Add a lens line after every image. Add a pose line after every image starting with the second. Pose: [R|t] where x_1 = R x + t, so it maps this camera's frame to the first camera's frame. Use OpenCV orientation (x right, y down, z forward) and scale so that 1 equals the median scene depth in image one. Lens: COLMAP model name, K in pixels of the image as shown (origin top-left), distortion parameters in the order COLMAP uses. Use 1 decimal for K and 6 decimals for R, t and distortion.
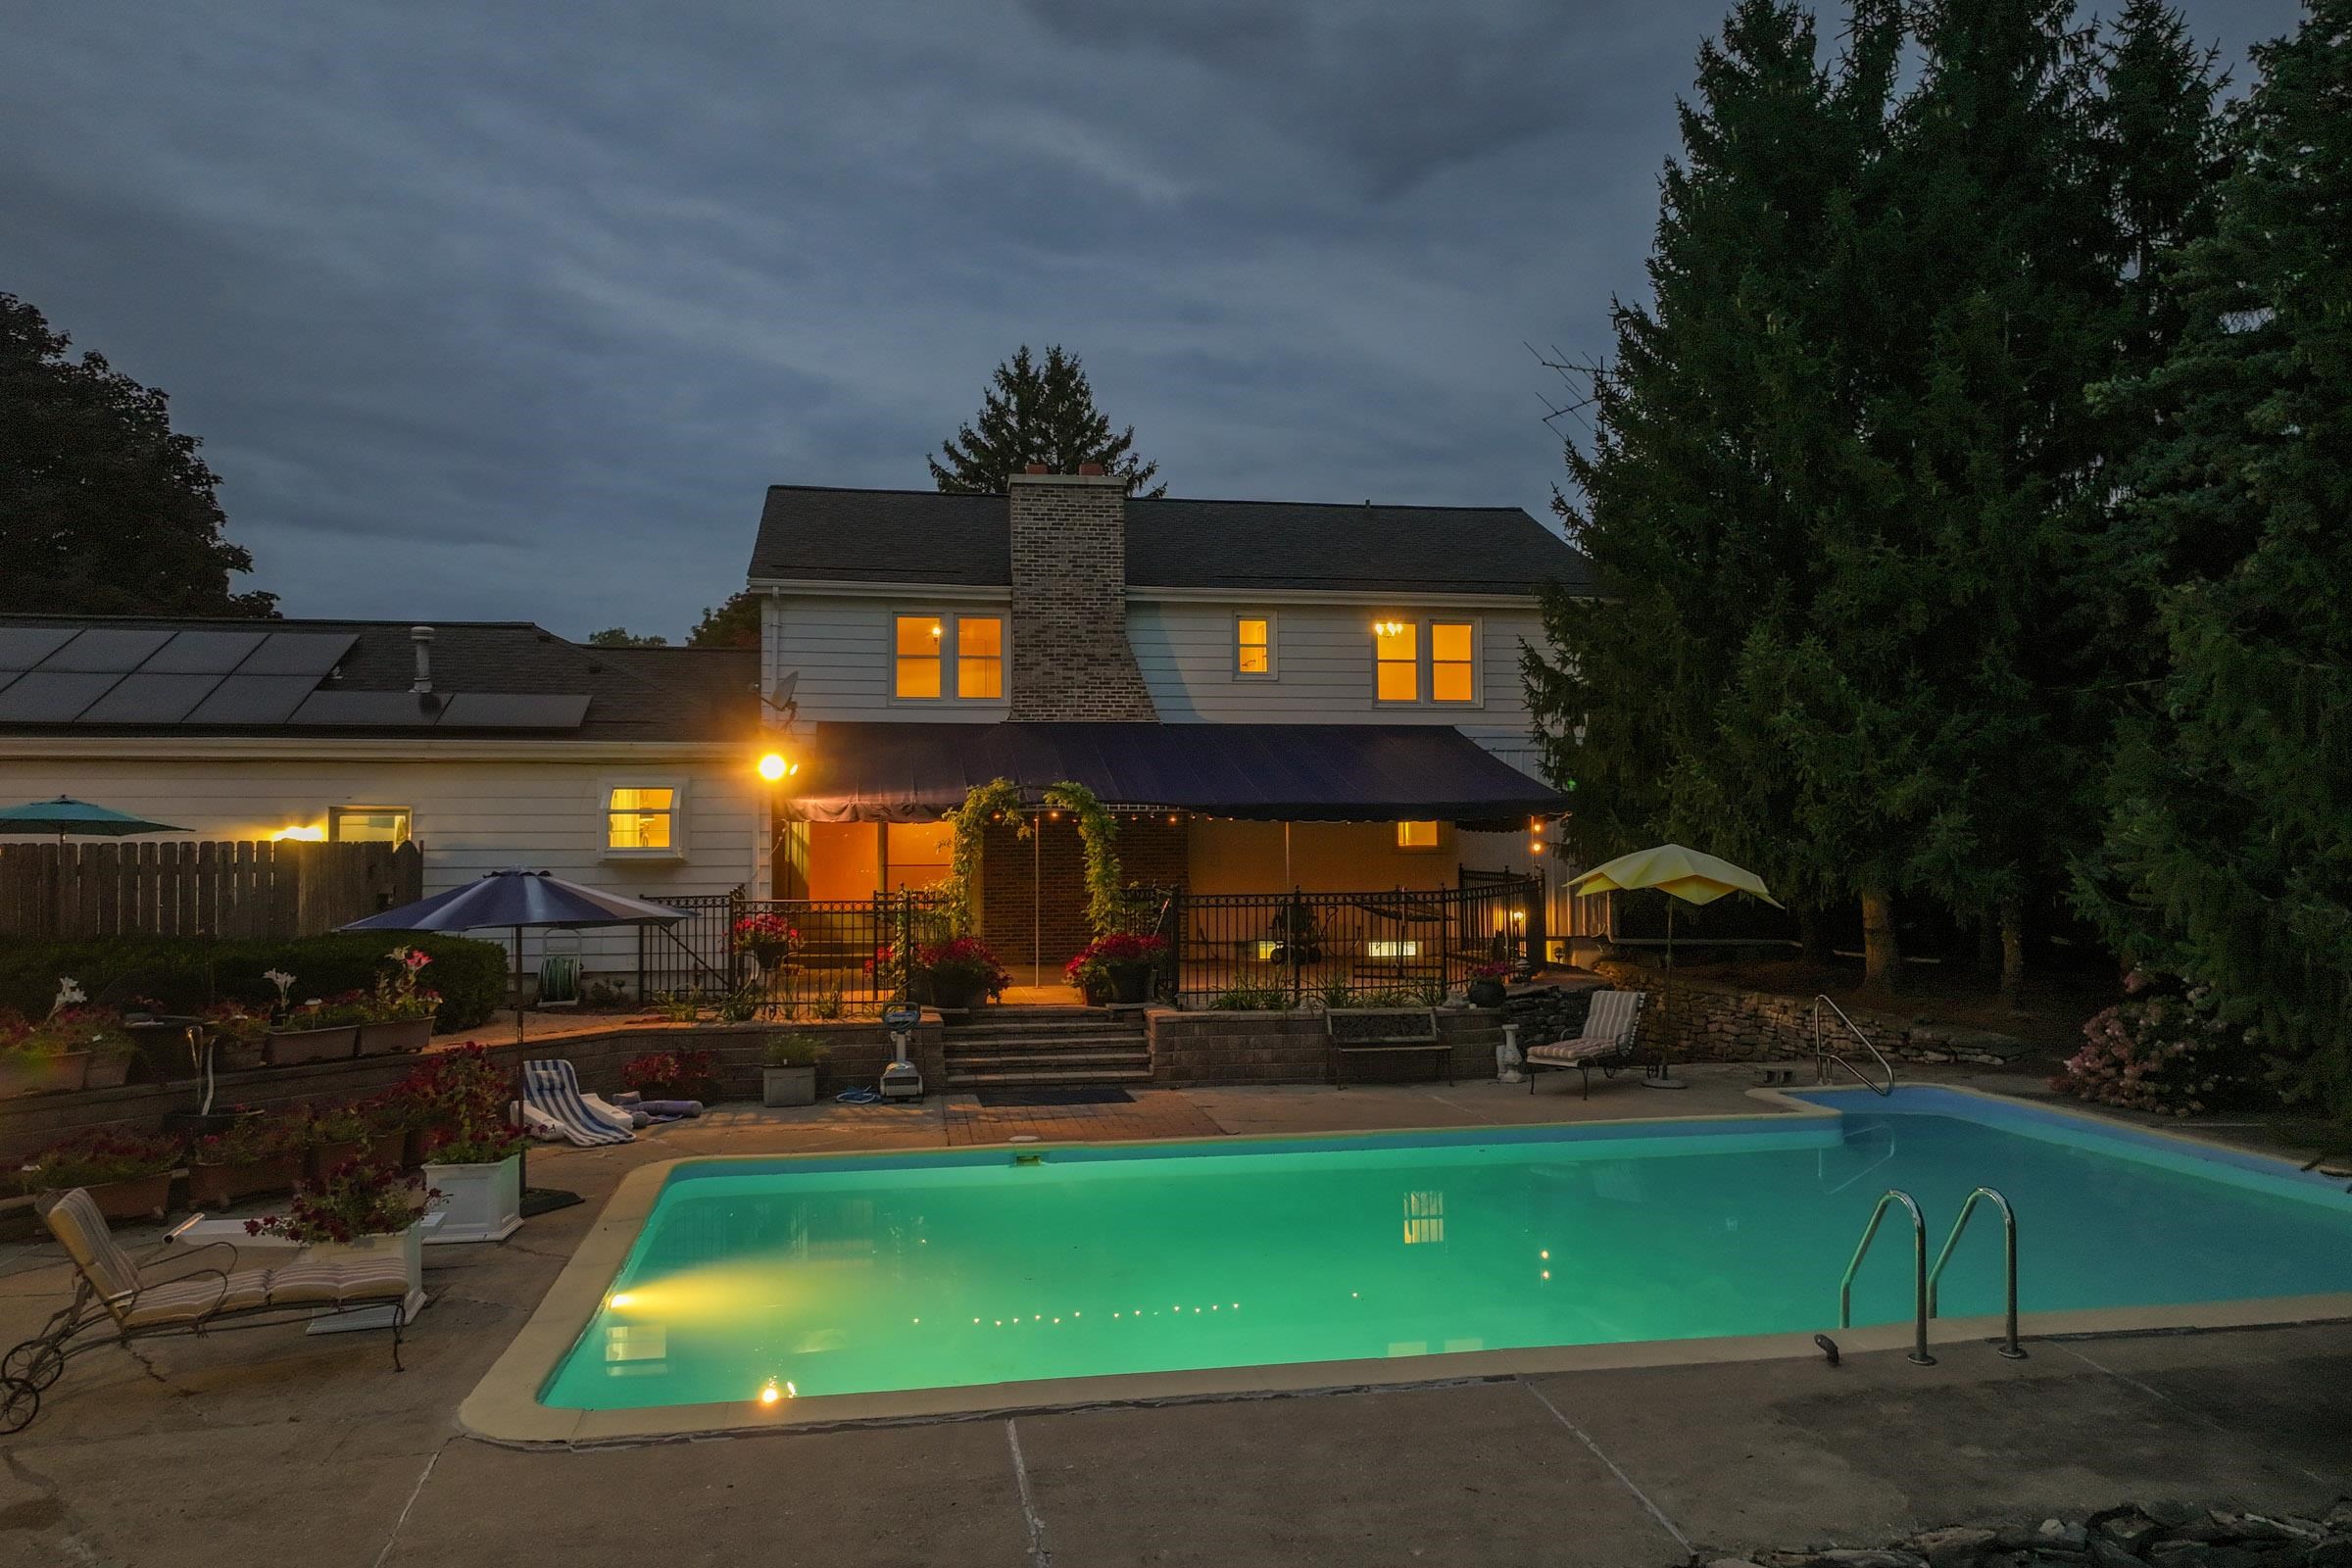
lens RADIAL K [[1656.4, 0, 1176.0], [0, 1656.4, 784.0], [0, 0, 1]] dist [0.004983, 0.006295]
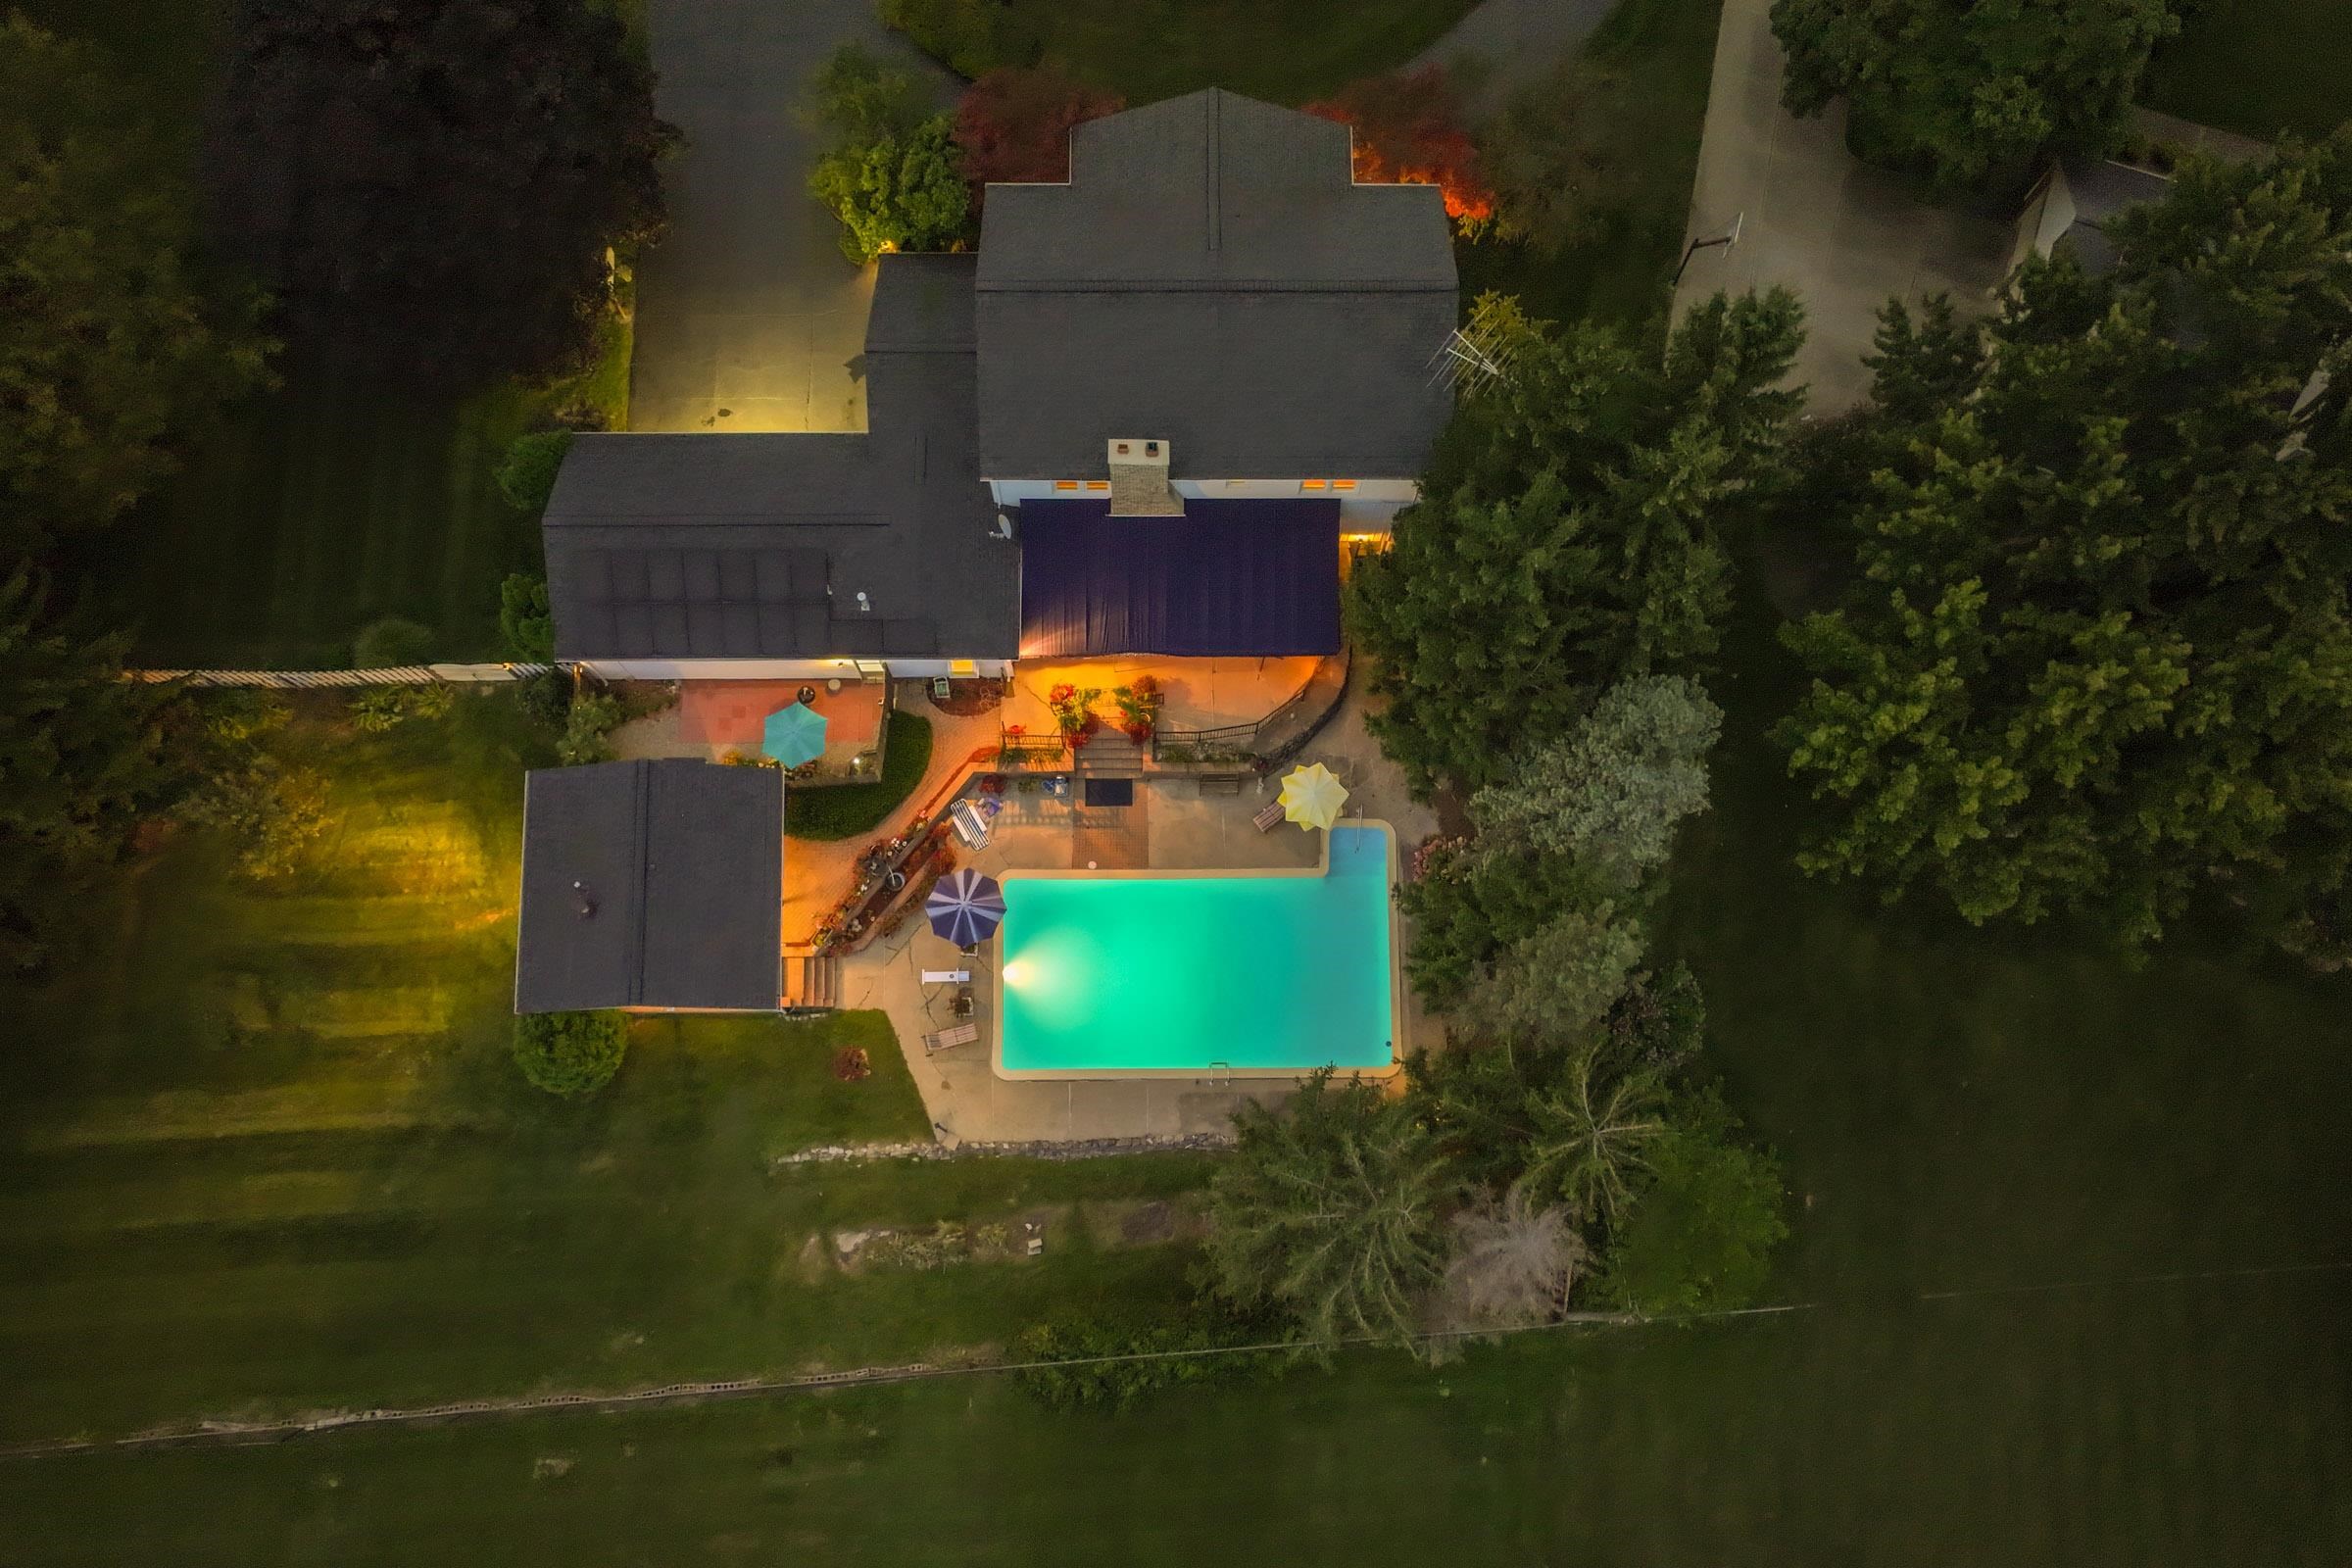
lens RADIAL K [[1695.3, 0, 1176.0], [0, 1695.3, 784.0], [0, 0, 1]] dist [0.019095, -0.001557]
pose [[0.984560, 0.174154, -0.017691, 0.093444], [-0.009435, 0.153715, 0.988070, -2.583203], [0.174796, -0.972647, 0.152985, 0.451100]]
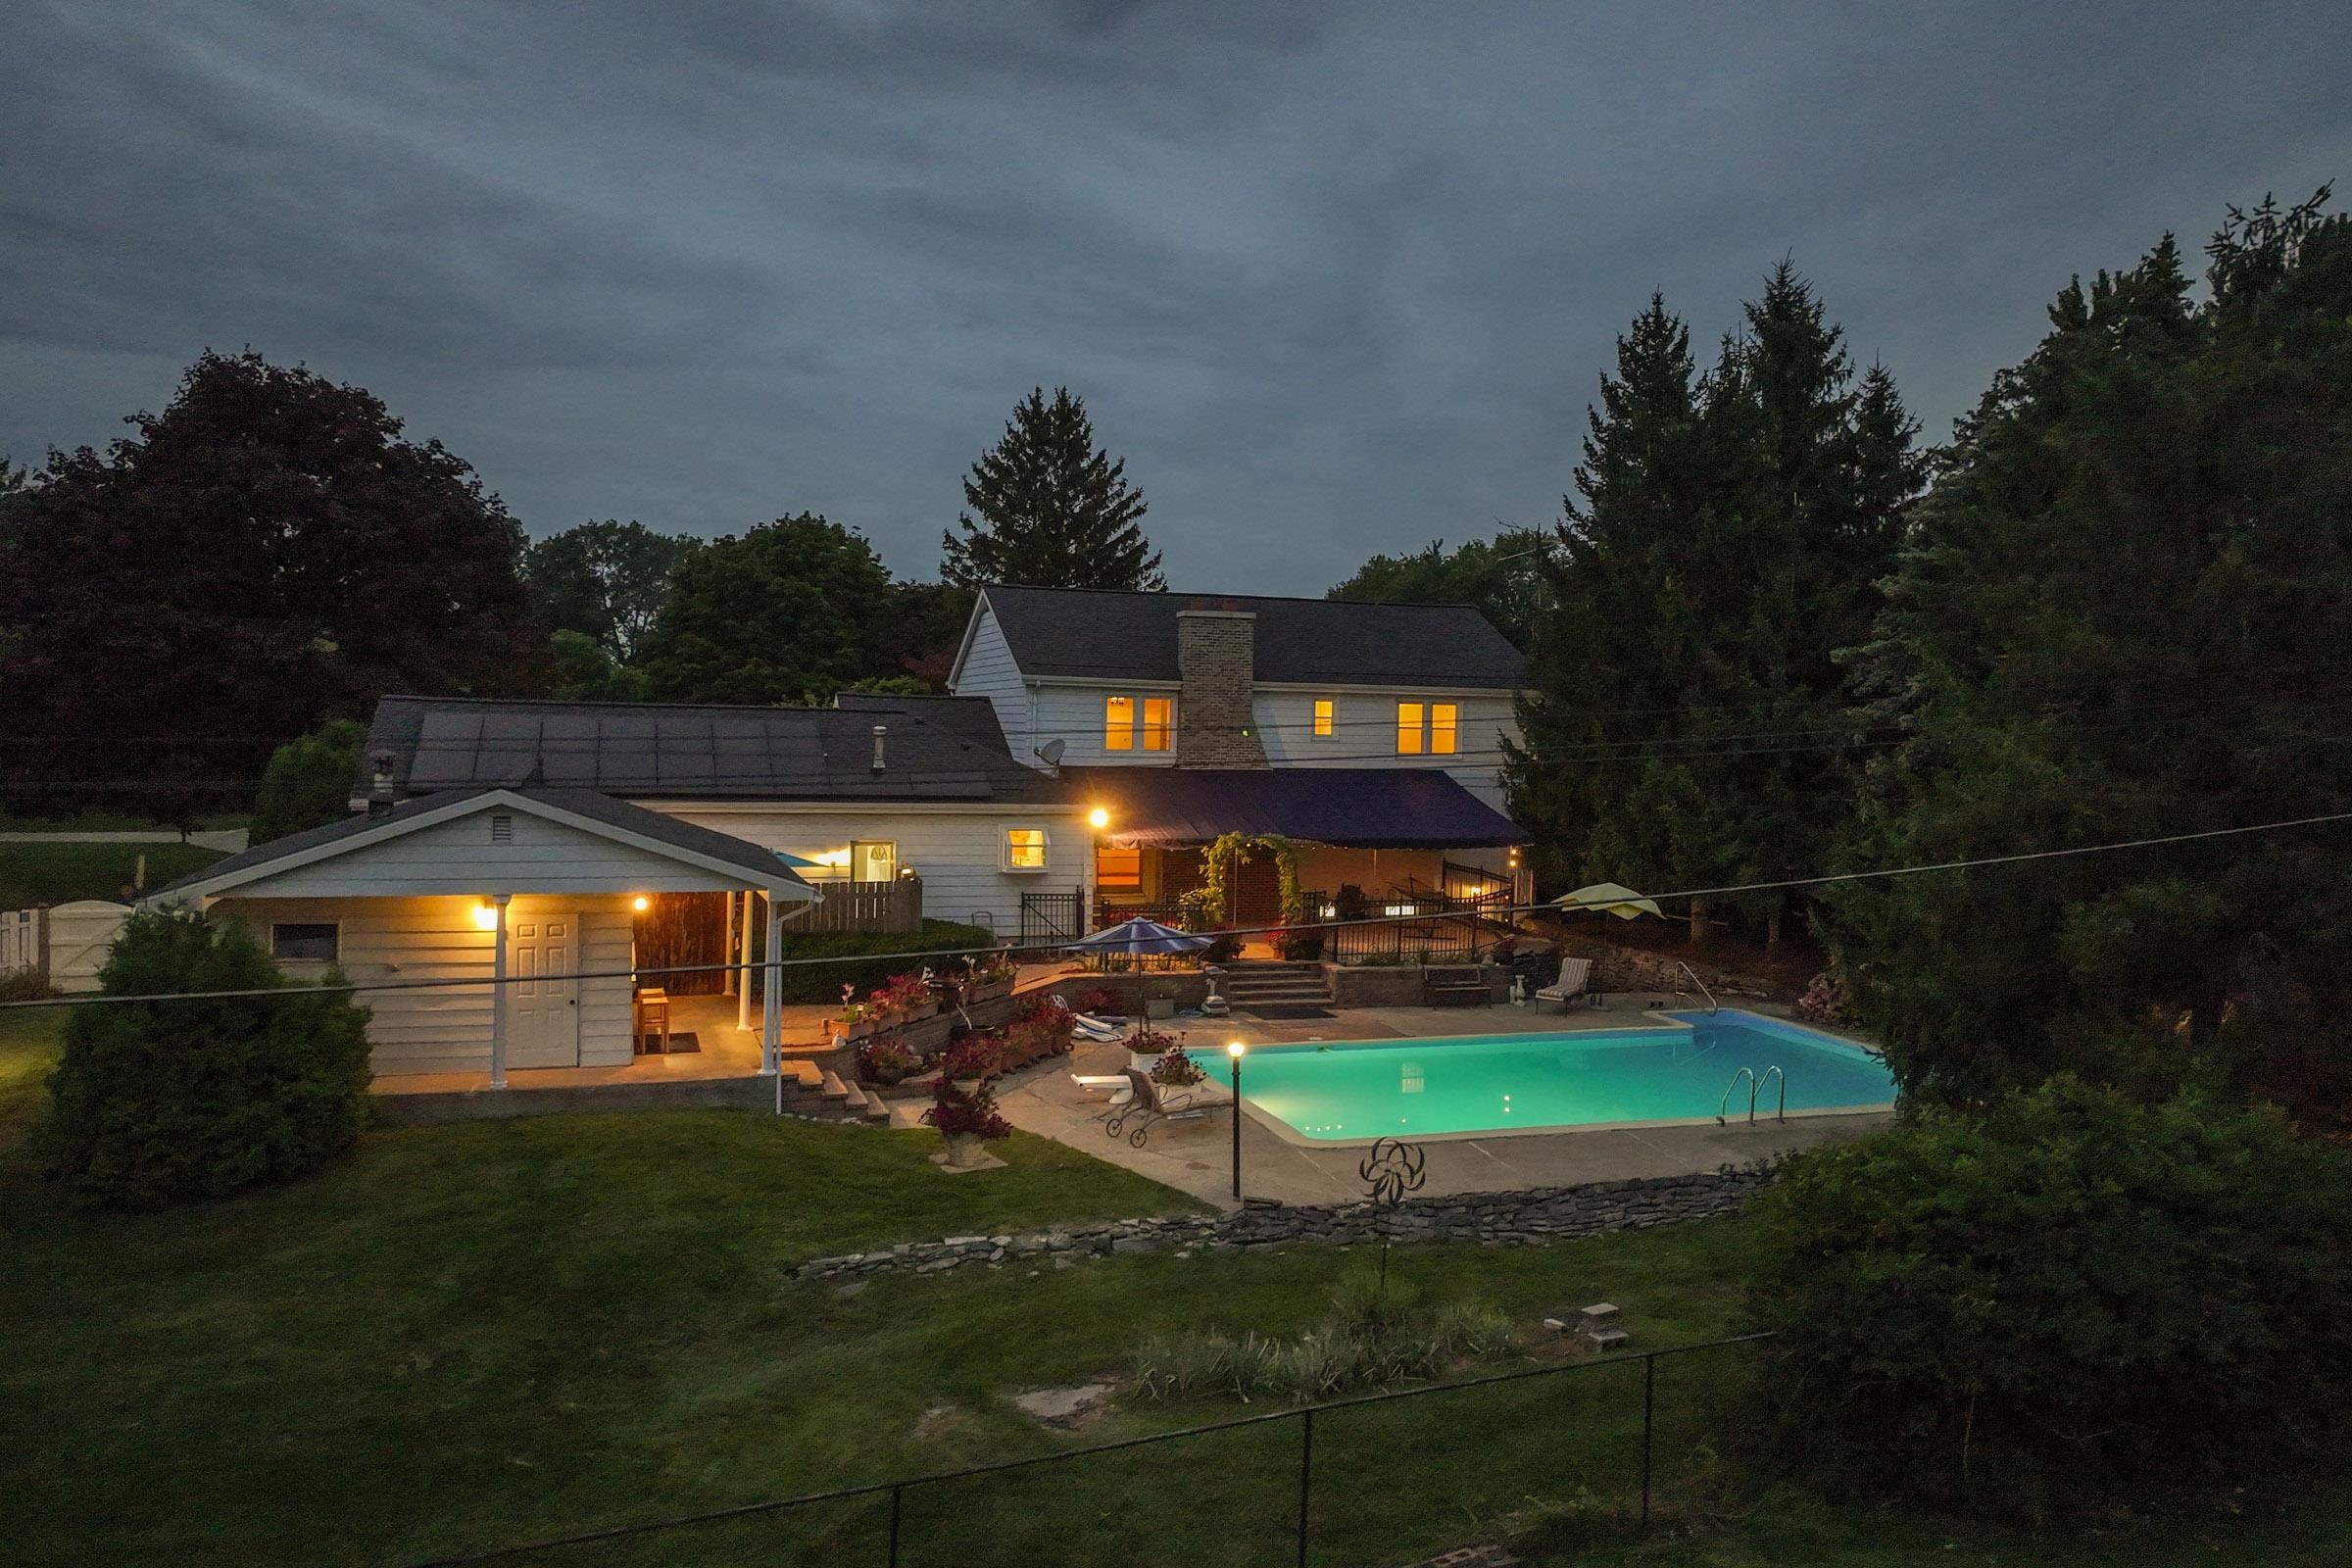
lens RADIAL K [[1660.3, 0, 1176.0], [0, 1660.3, 784.0], [0, 0, 1]] dist [0.022252, 0.001066]
pose [[0.990715, 0.023552, 0.133897, -0.392333], [-0.034232, 0.996363, 0.078028, -0.181685], [-0.131572, -0.081887, 0.987919, -0.700671]]
